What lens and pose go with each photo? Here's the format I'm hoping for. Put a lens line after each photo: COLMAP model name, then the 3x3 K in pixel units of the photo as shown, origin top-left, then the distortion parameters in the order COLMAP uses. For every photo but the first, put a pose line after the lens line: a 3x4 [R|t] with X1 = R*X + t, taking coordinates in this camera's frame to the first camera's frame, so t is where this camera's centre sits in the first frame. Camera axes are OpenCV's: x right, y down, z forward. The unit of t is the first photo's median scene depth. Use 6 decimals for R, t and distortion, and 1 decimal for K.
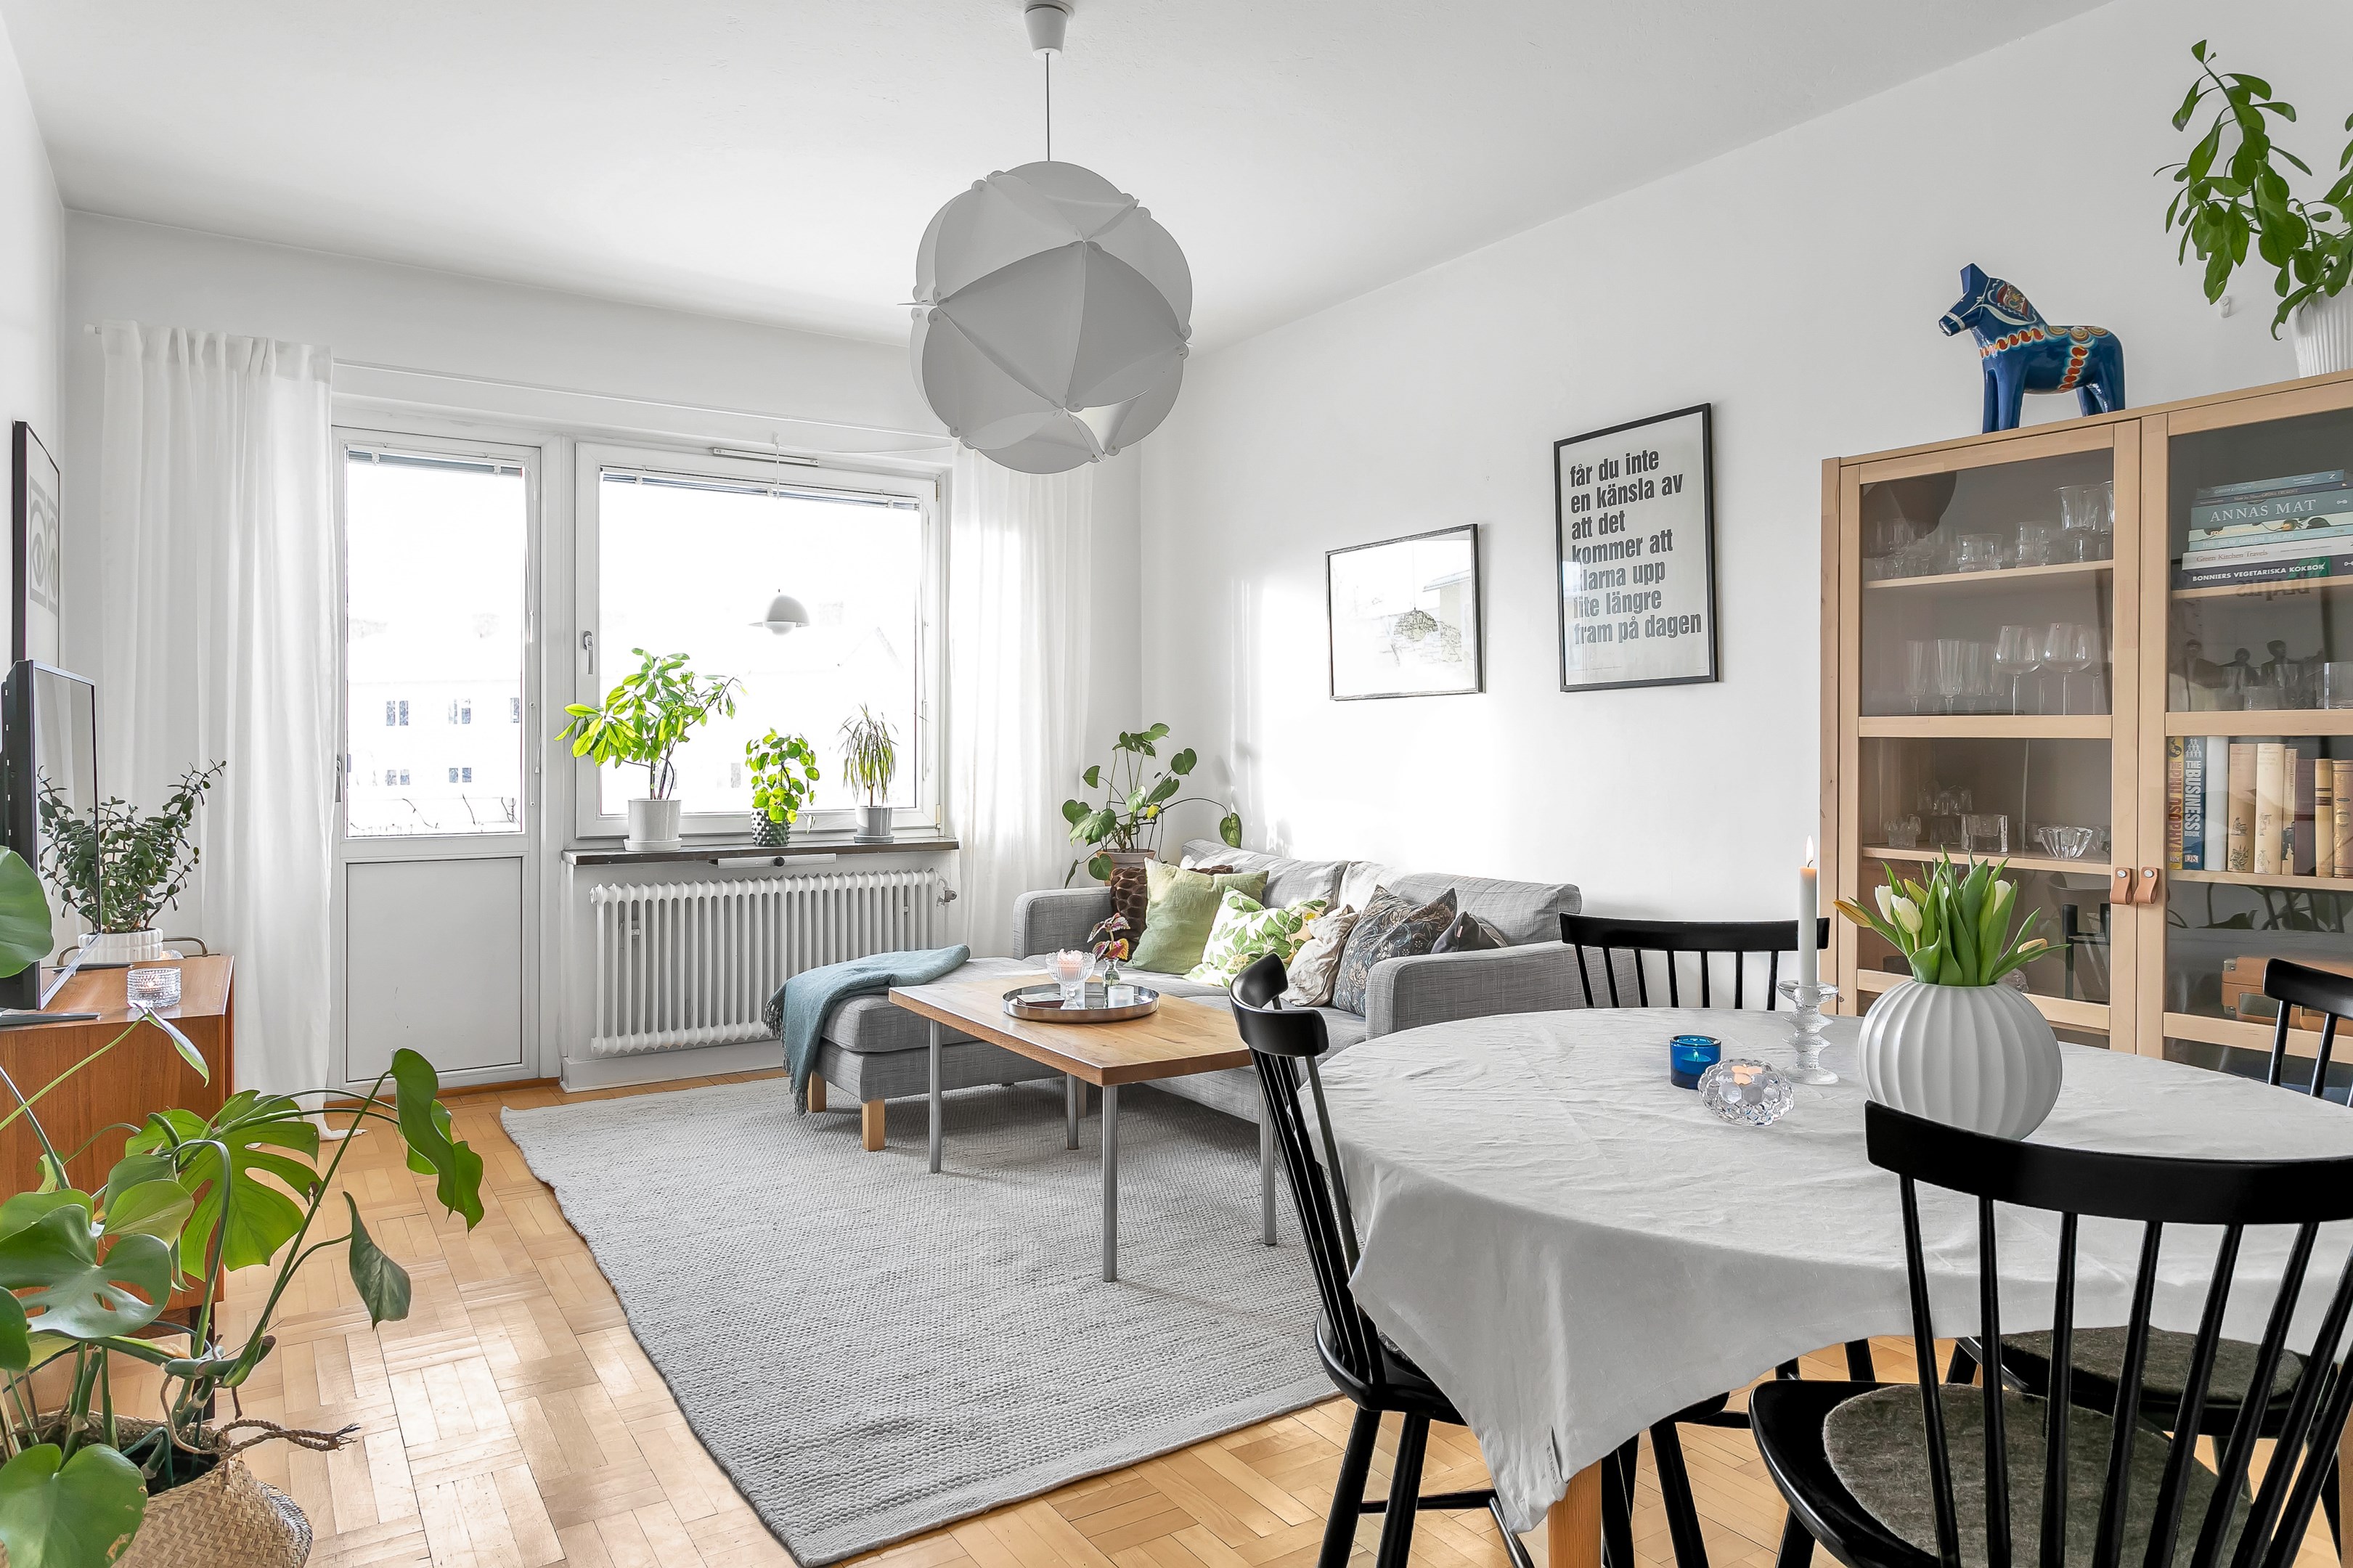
lens RADIAL K [[1462.1, 0, 1175.6], [0, 1462.1, 728.1], [0, 0, 1]] dist [-0.003941, -0.001926]
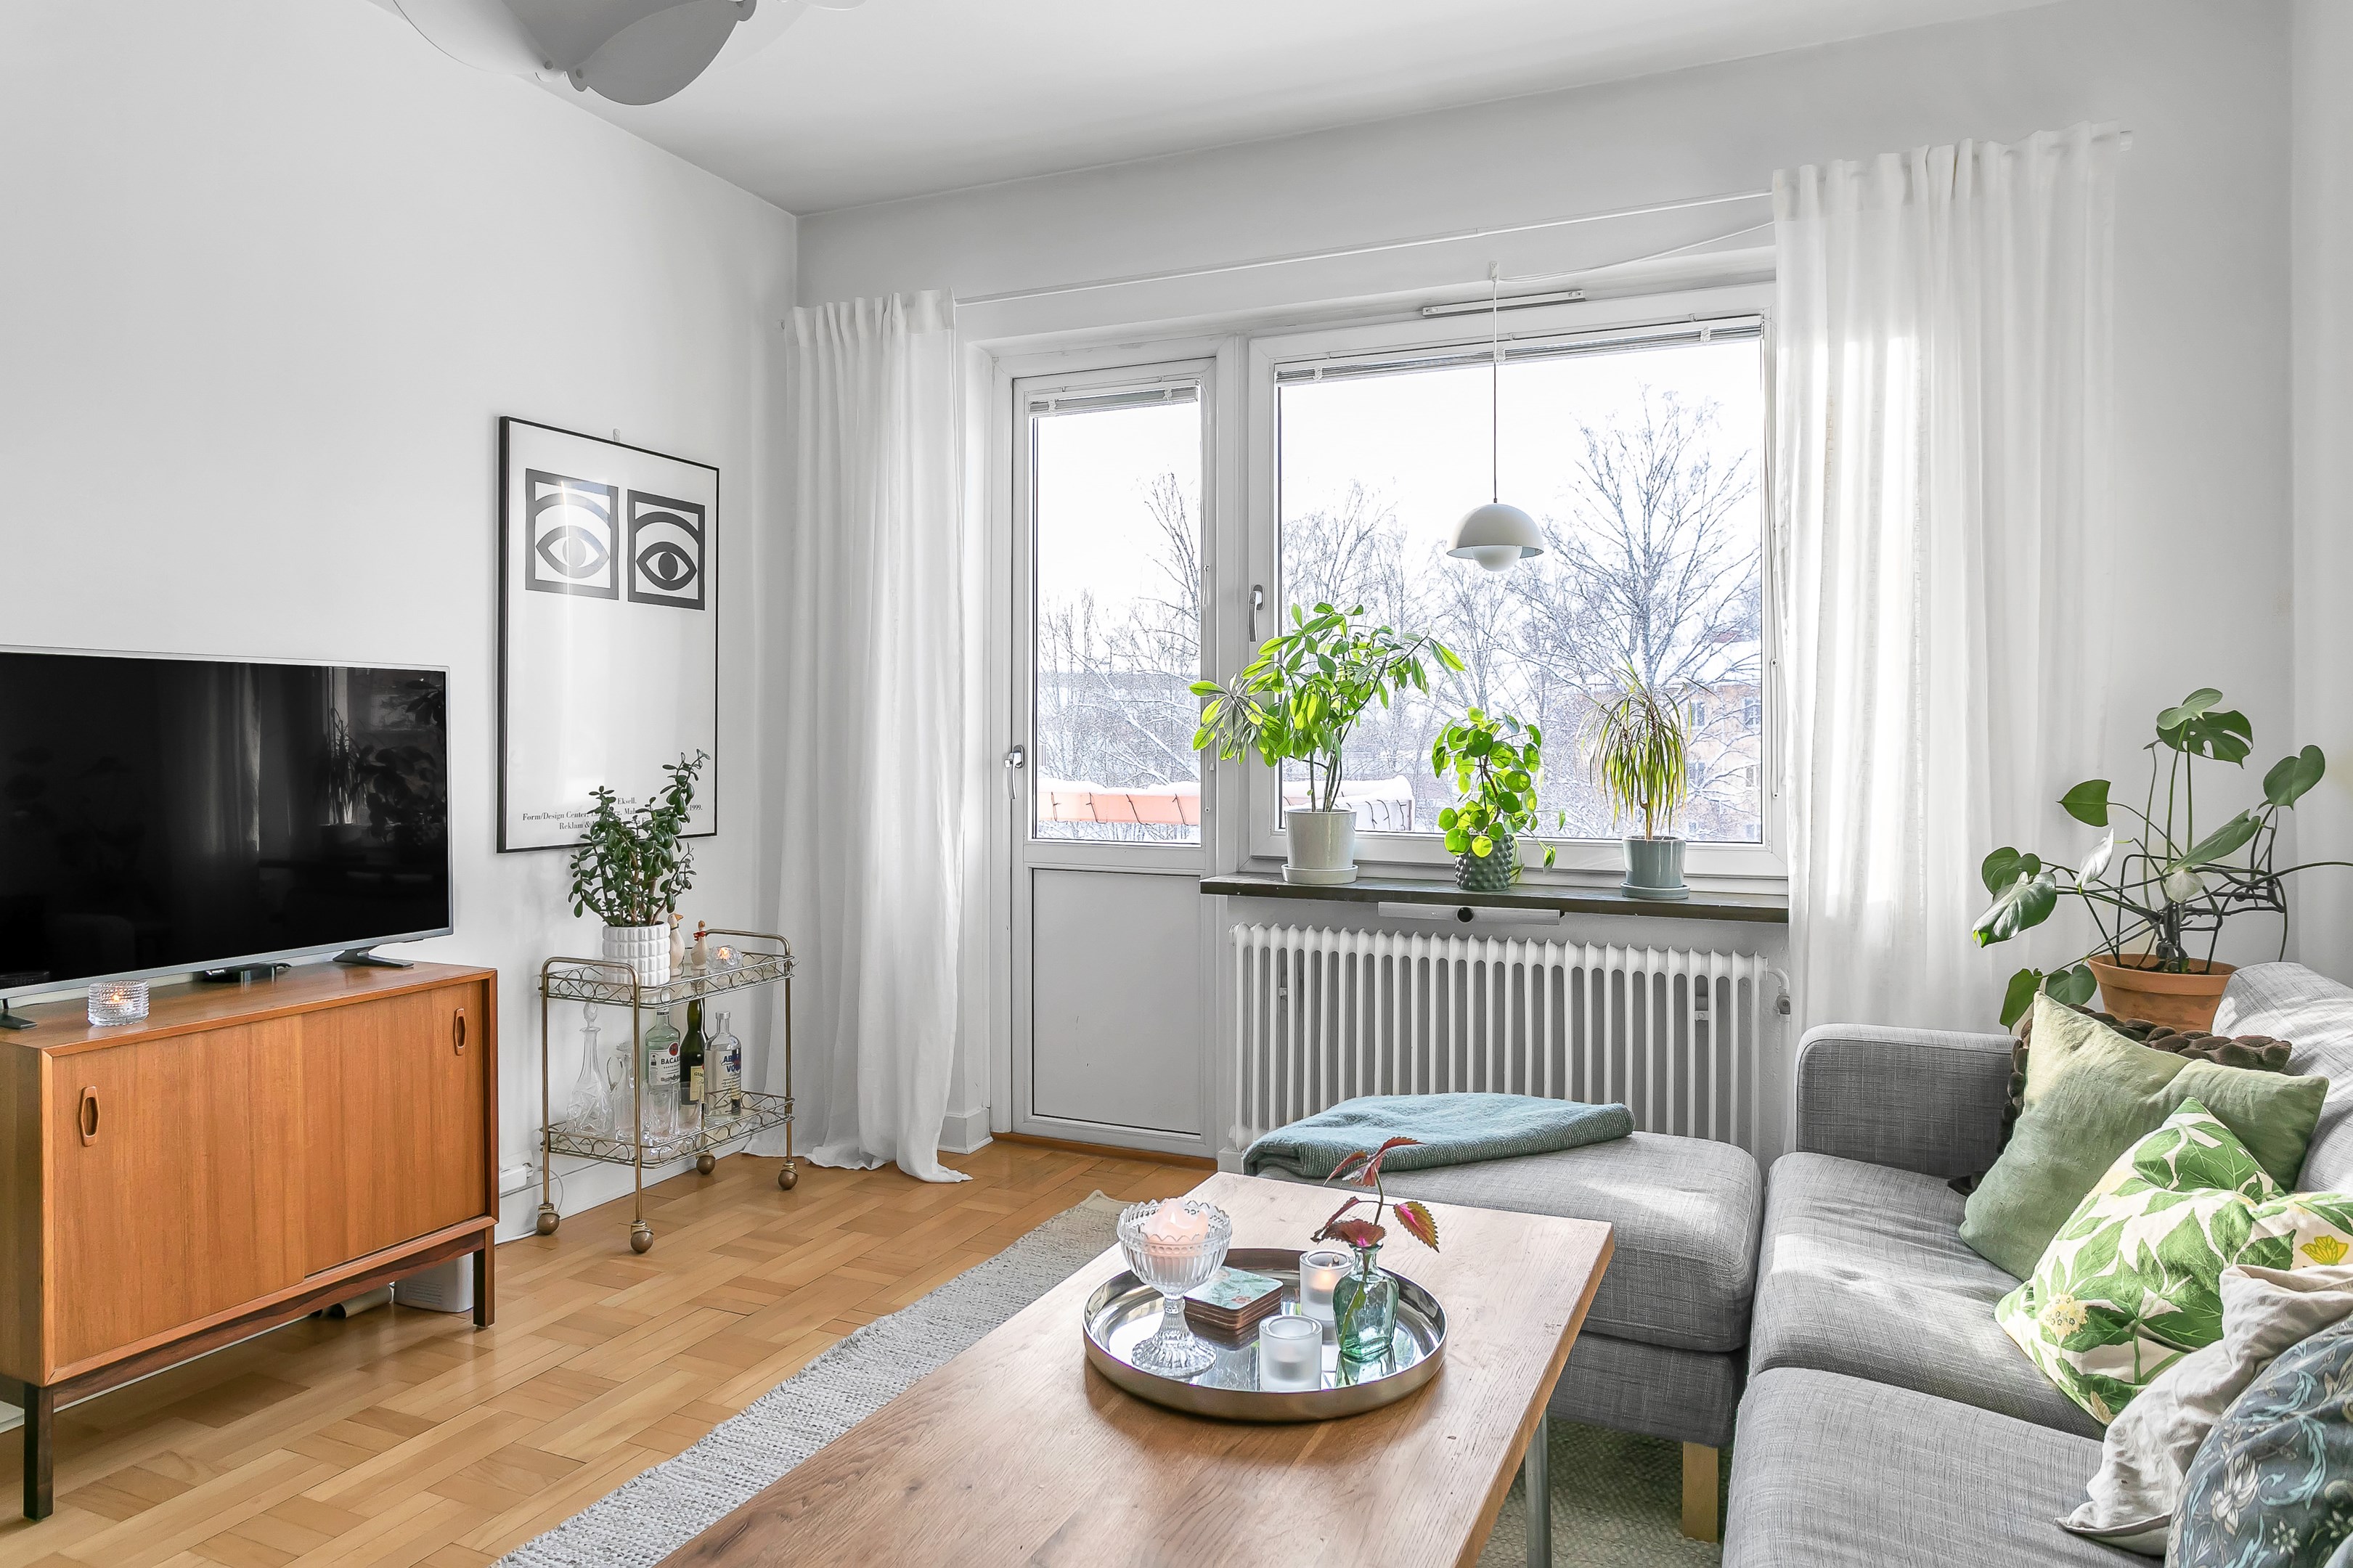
lens RADIAL K [[1462.1, 0, 1175.6], [0, 1462.1, 728.1], [0, 0, 1]] dist [-0.003941, -0.001926]
pose [[0.546684, -0.003425, -0.837332, 0.208611], [0.005690, 0.999984, -0.000375, 0.007766], [0.837320, -0.004560, 0.546695, 0.547671]]
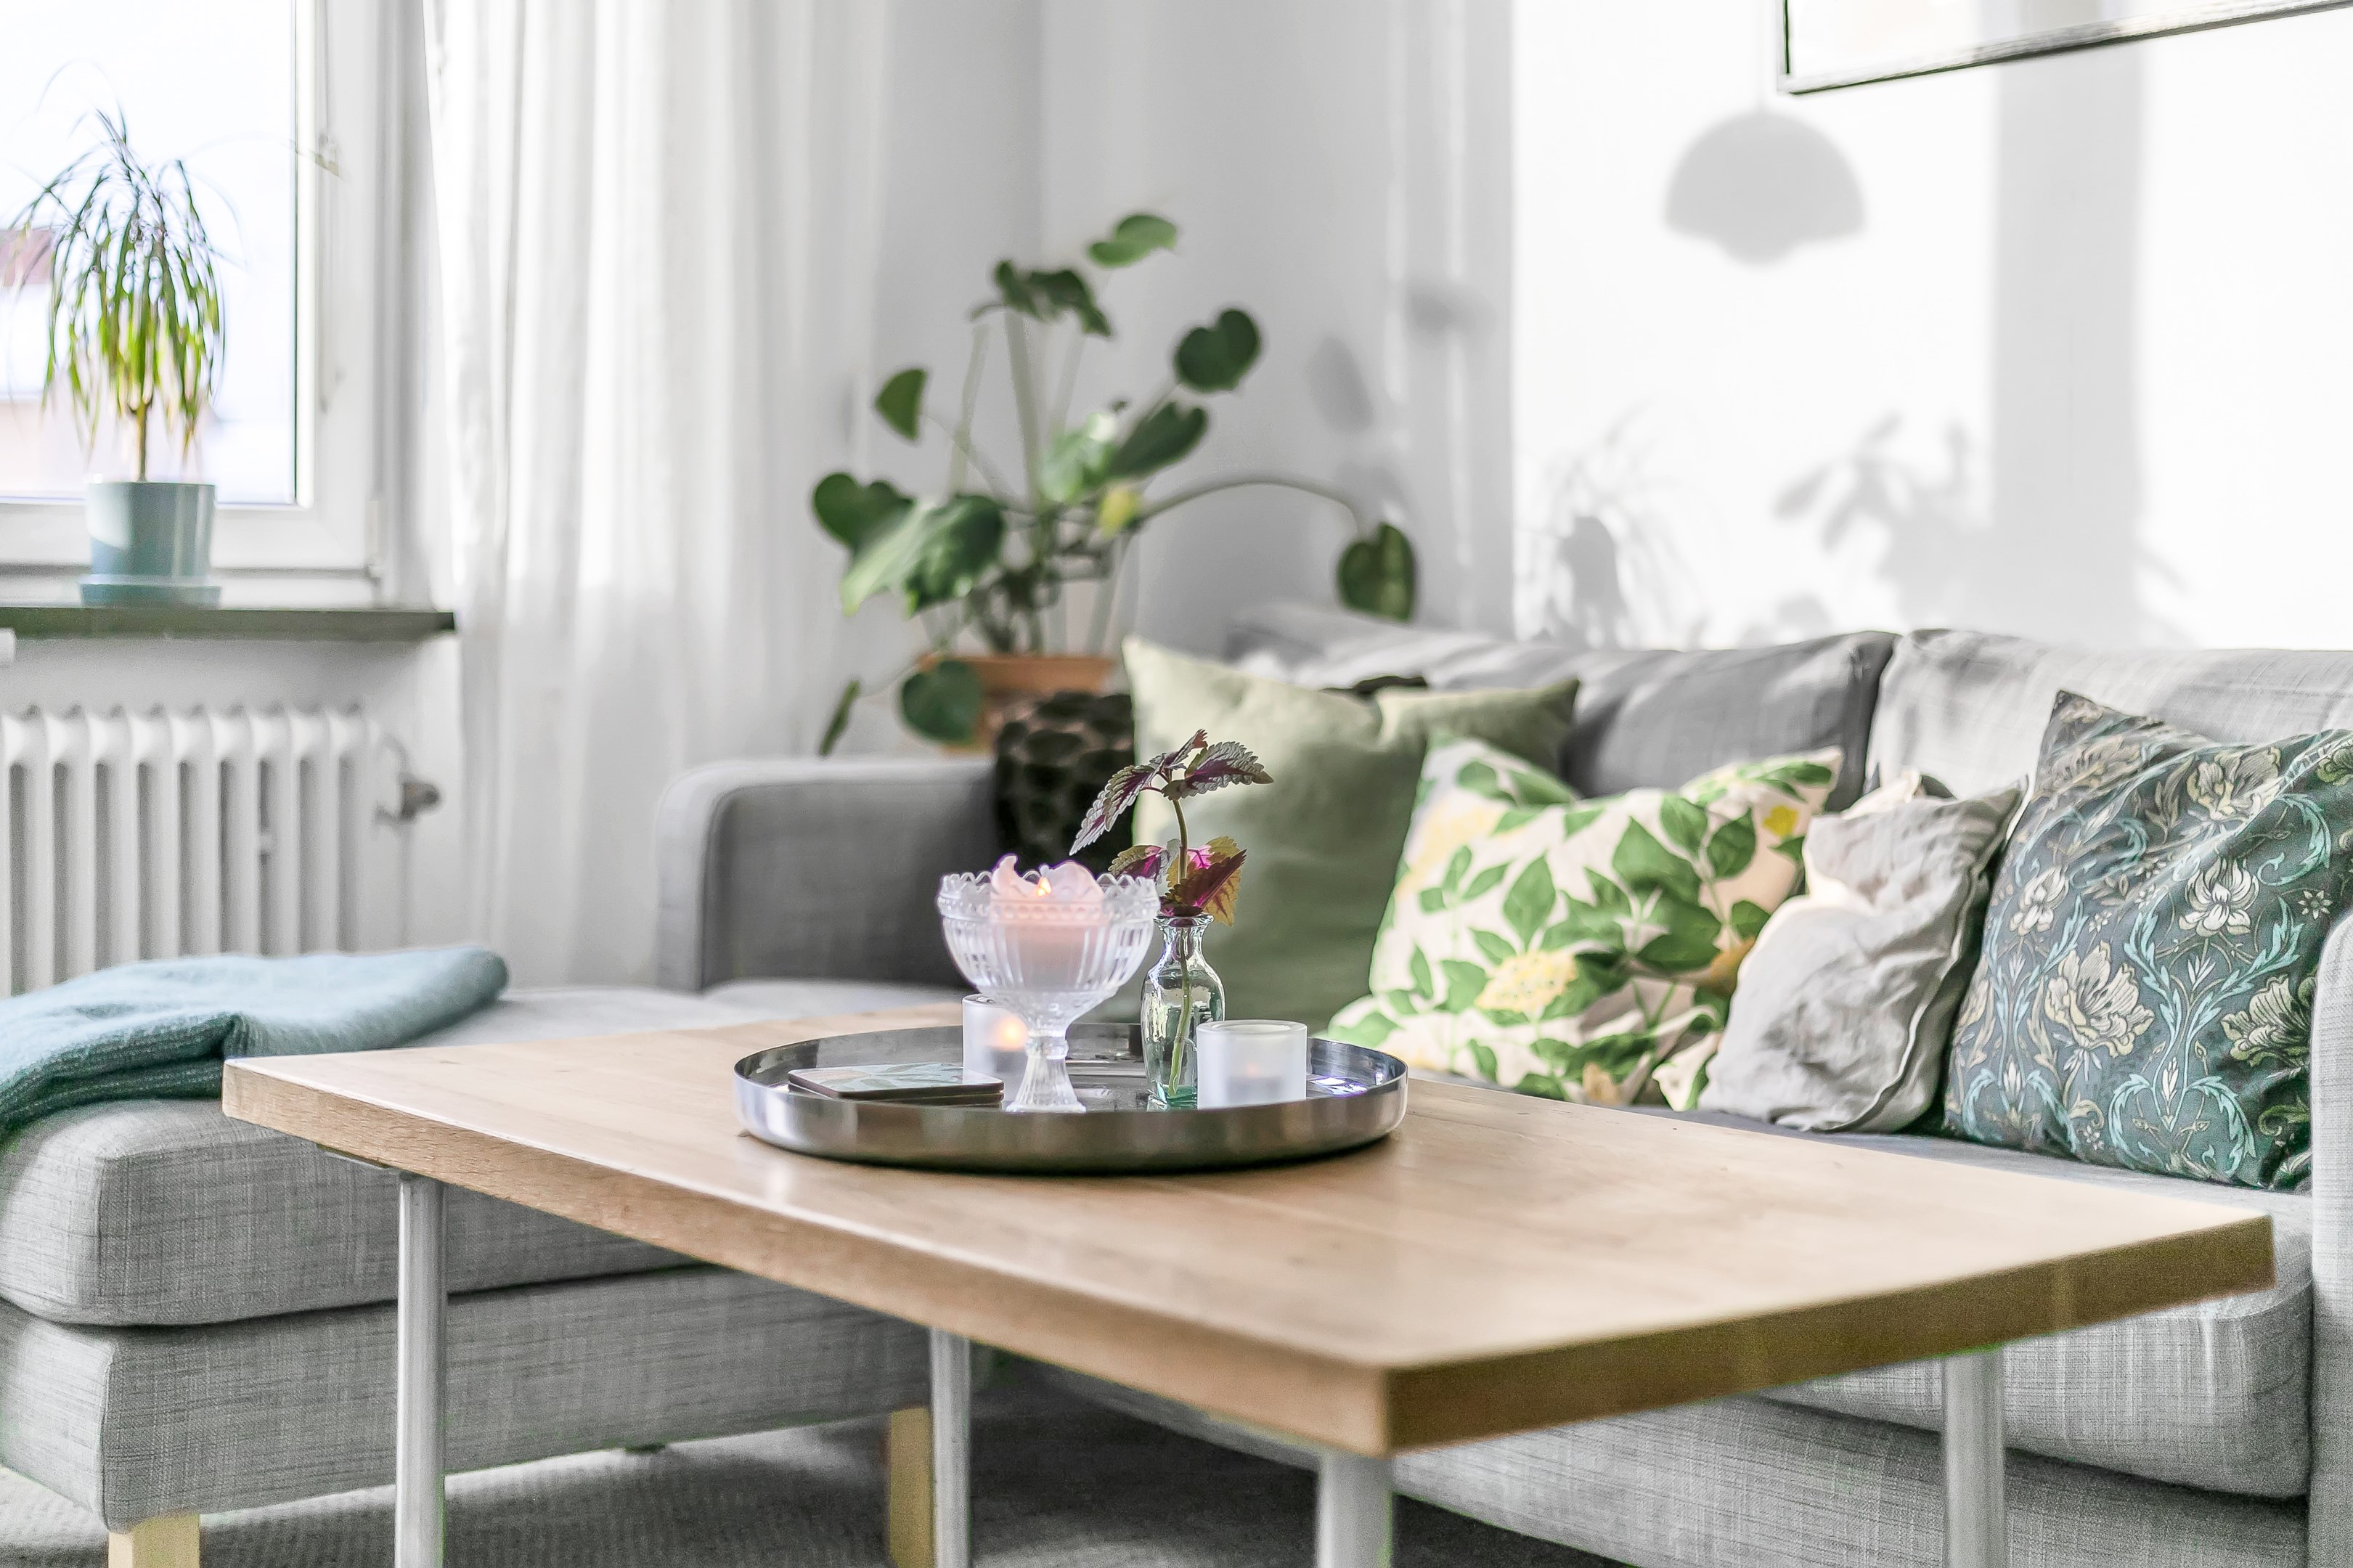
lens RADIAL K [[3580.5, 0, 1135.7], [0, 3580.5, 621.1], [0, 0, 1]] dist [0.017003, 0.099797]
pose [[0.997639, 0.001408, 0.068657, -0.068280], [-0.002468, 0.999879, 0.015350, 0.075376], [-0.068627, -0.015484, 0.997522, 0.313700]]
